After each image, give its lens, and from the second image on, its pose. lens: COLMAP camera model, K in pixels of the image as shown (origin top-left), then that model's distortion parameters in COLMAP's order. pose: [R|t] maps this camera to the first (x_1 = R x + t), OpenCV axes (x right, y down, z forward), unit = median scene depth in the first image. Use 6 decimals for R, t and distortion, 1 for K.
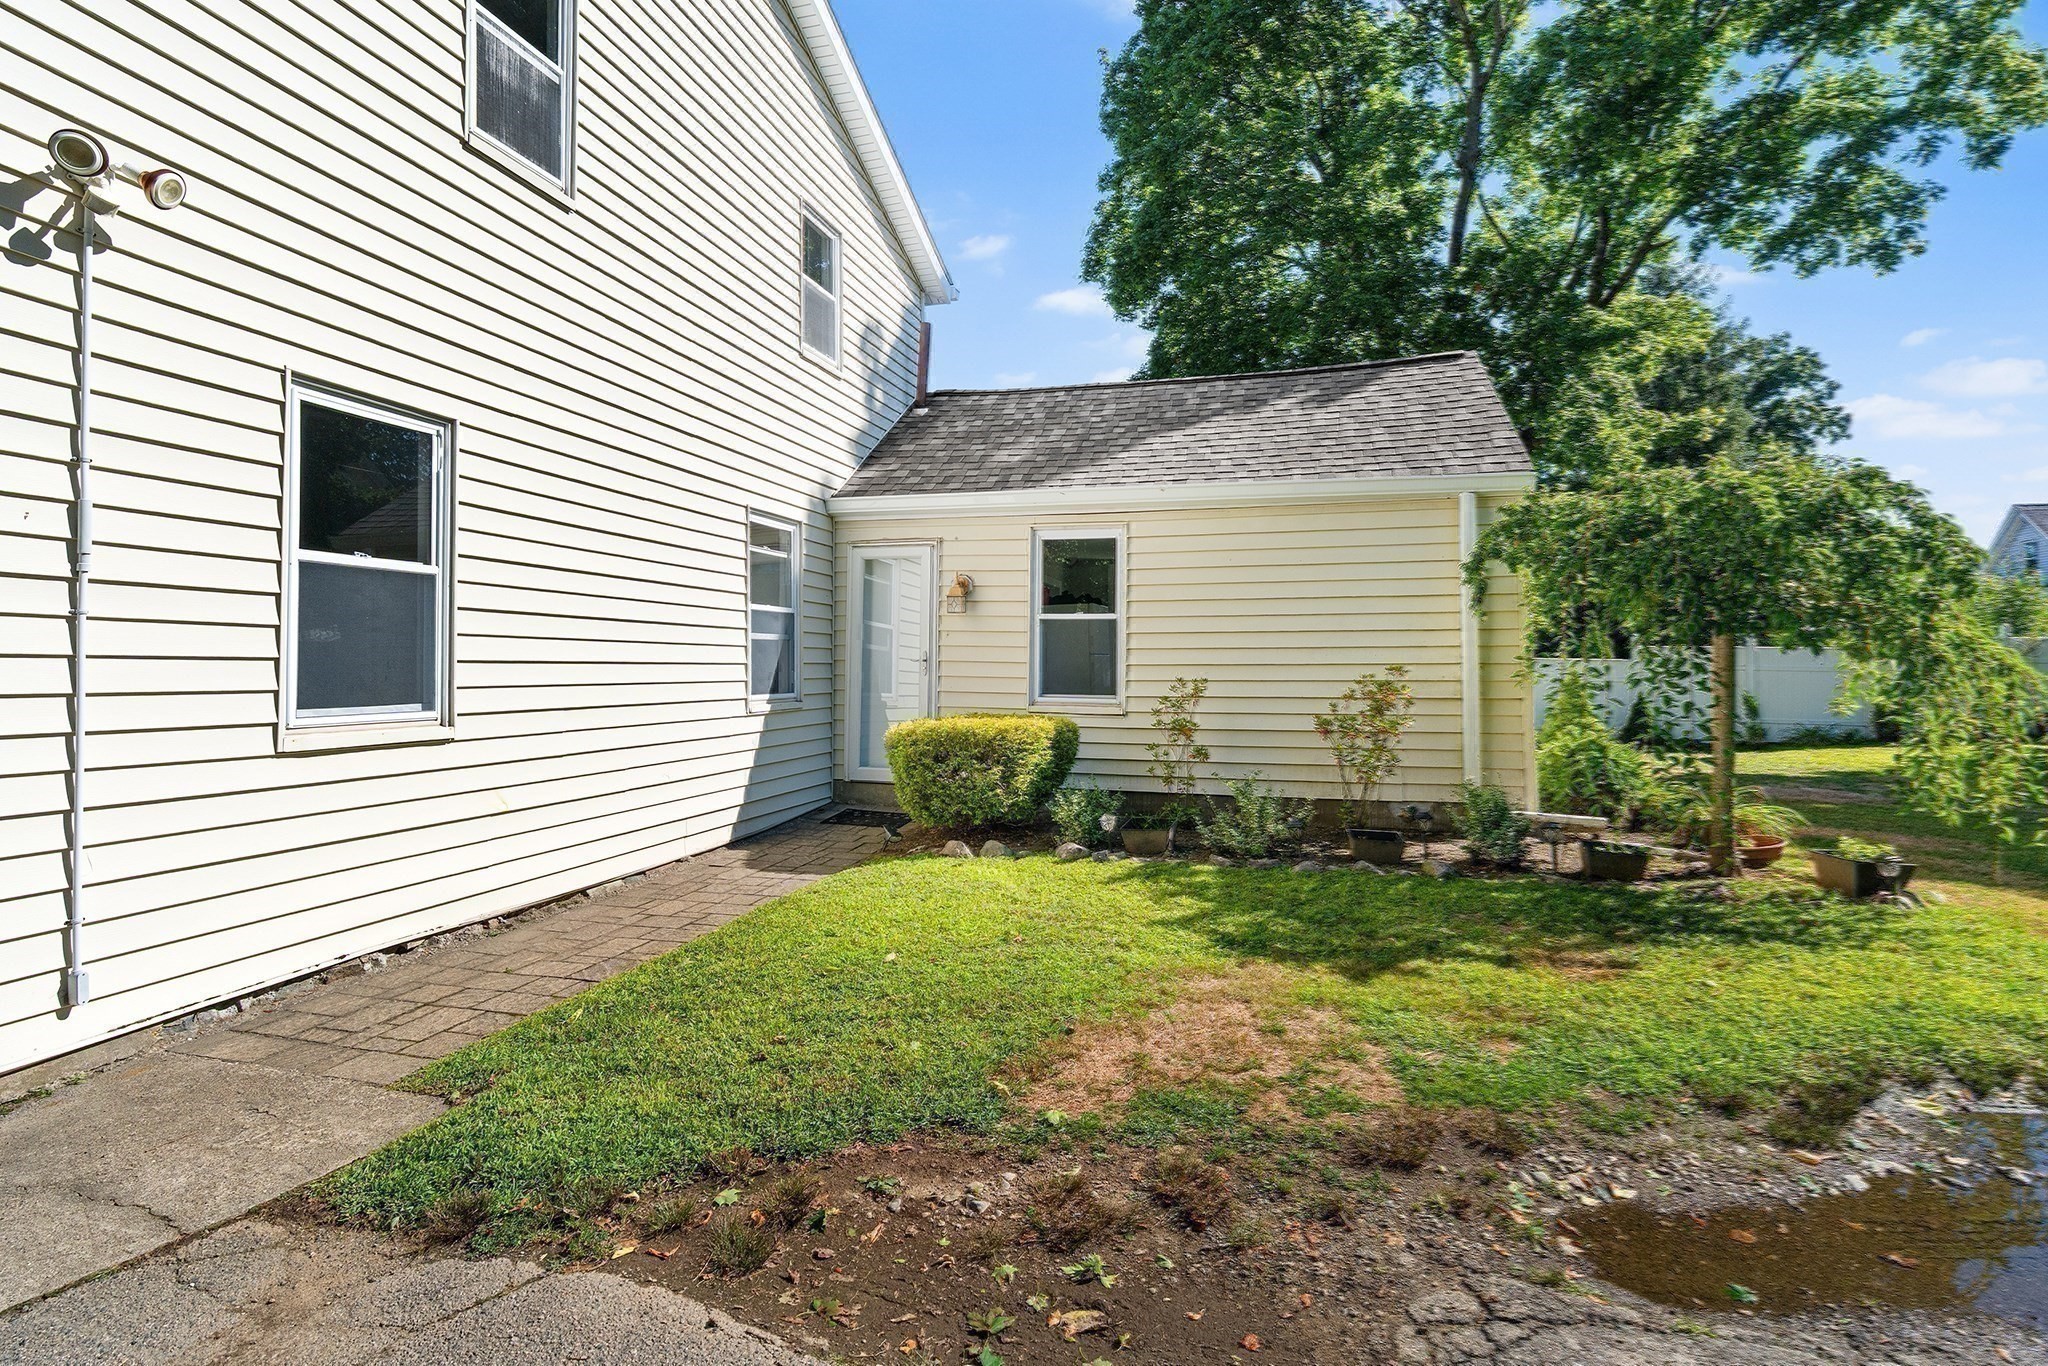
lens RADIAL K [[937.1, 0, 1015.6], [0, 937.1, 597.2], [0, 0, 1]] dist [0.014156, -0.000183]
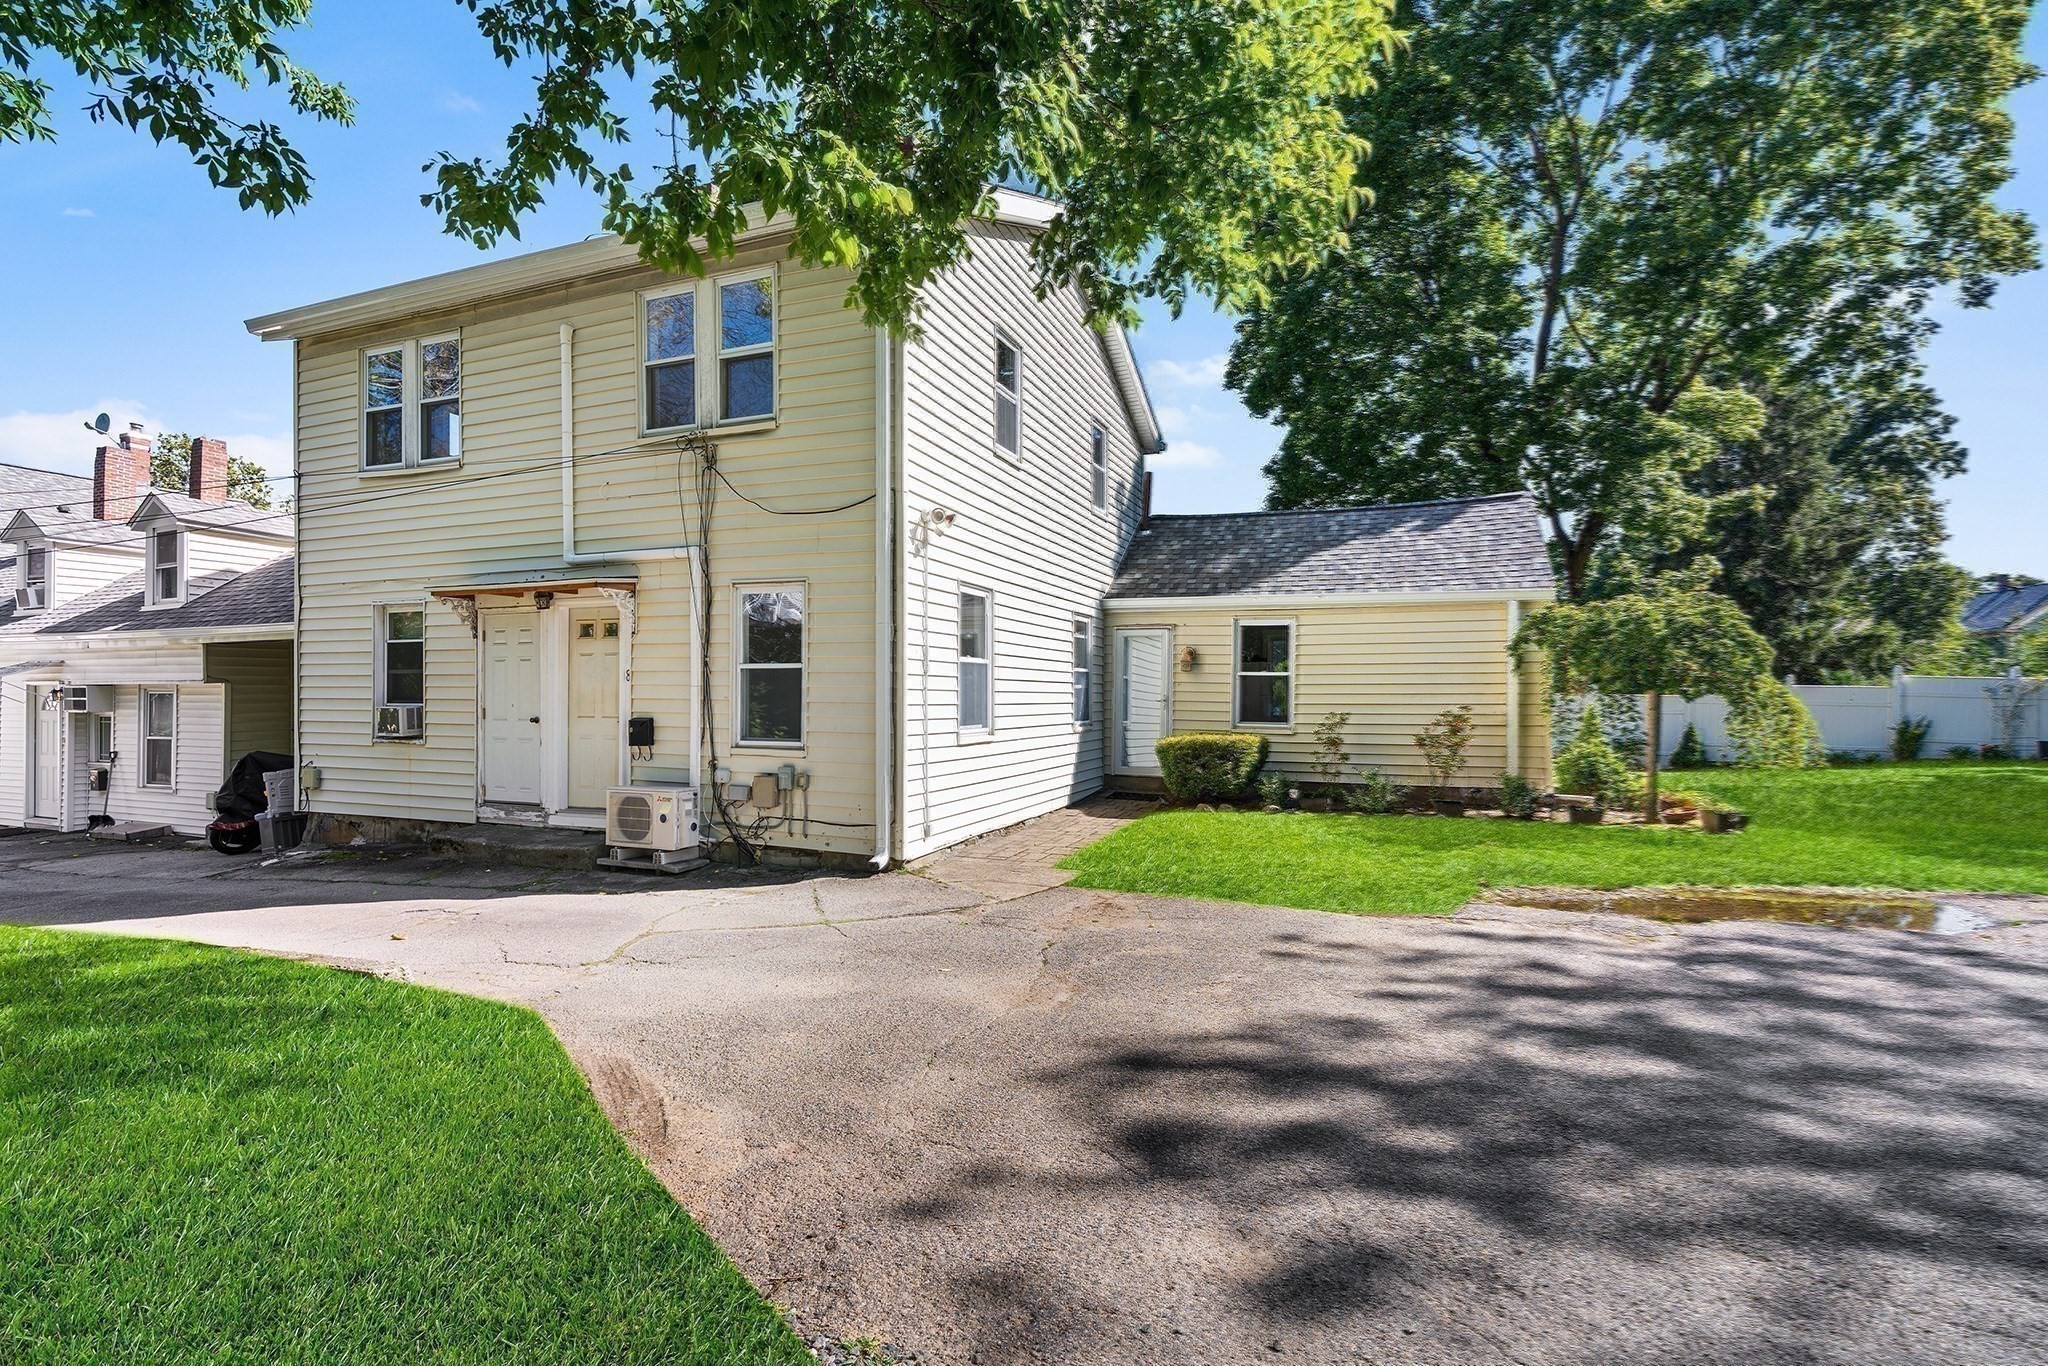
lens RADIAL K [[943.6, 0, 1024.0], [0, 943.6, 683.0], [0, 0, 1]] dist [0.016523, 0.000010]
pose [[0.996797, 0.000882, -0.079964, -0.208056], [0.004063, 0.998089, 0.061658, -0.063411], [0.079866, -0.061786, 0.994889, -0.629837]]
